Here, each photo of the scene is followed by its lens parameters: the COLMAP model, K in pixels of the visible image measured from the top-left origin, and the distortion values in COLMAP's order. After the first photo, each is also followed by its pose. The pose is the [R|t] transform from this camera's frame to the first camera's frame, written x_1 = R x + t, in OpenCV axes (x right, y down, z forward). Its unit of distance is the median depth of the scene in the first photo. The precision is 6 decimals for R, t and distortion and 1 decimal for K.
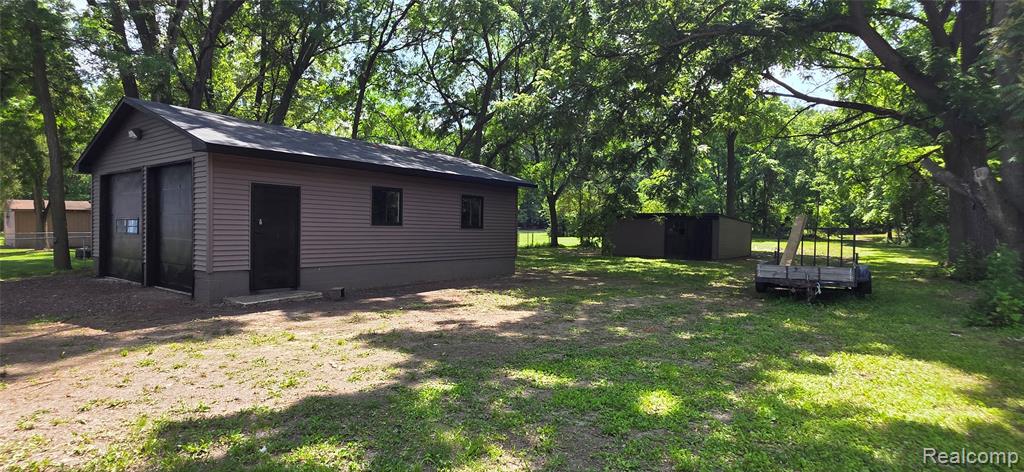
lens RADIAL K [[522.0, 0, 509.5], [0, 522.0, 230.1], [0, 0, 1]] dist [-0.003522, 0.000101]
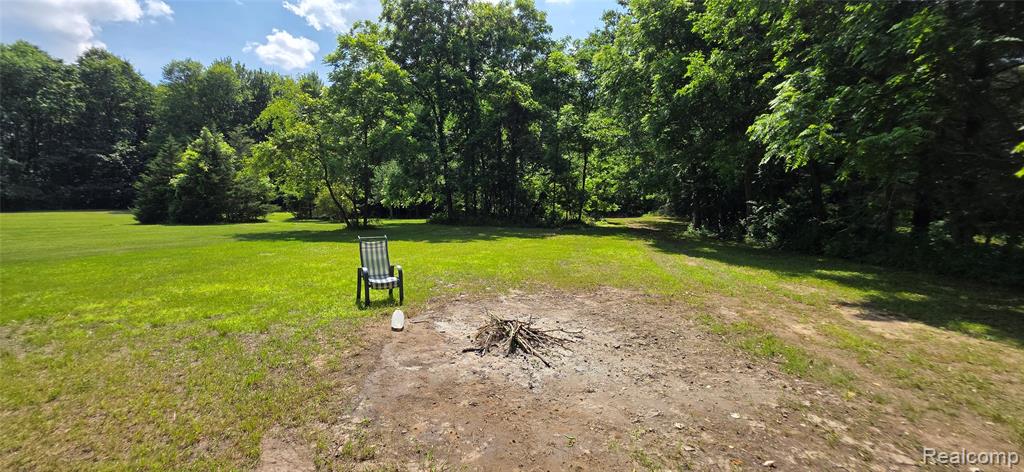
lens RADIAL K [[410.1, 0, 510.0], [0, 410.1, 234.5], [0, 0, 1]] dist [0.002216, 0.000156]
pose [[0.912081, -0.020717, 0.409485, 0.557271], [-0.002353, 0.998442, 0.055755, -0.001522], [-0.410002, -0.051817, 0.910611, 1.074261]]
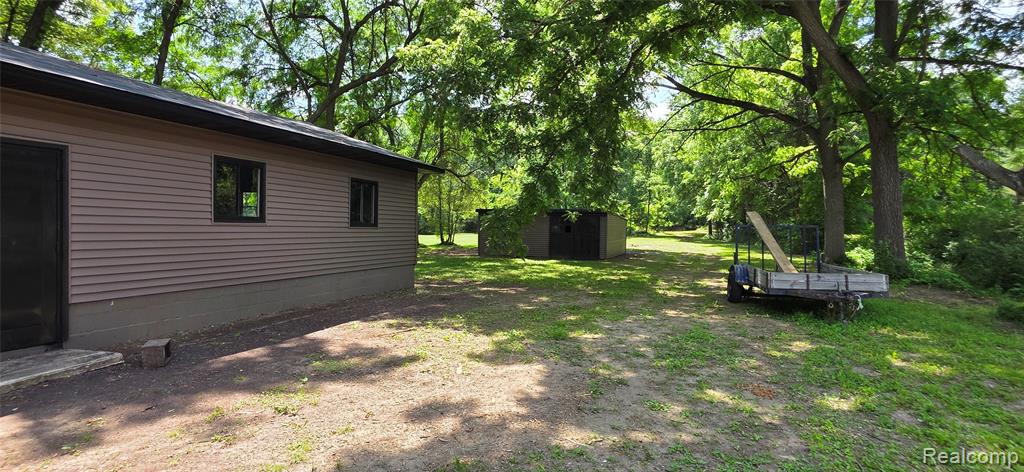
lens RADIAL K [[522.0, 0, 509.2], [0, 522.0, 235.3], [0, 0, 1]] dist [-0.003522, 0.000101]
pose [[0.946600, -0.005788, 0.322357, -0.057003], [0.000545, 0.999866, 0.016351, -0.001414], [-0.322409, -0.015302, 0.946477, 0.137857]]
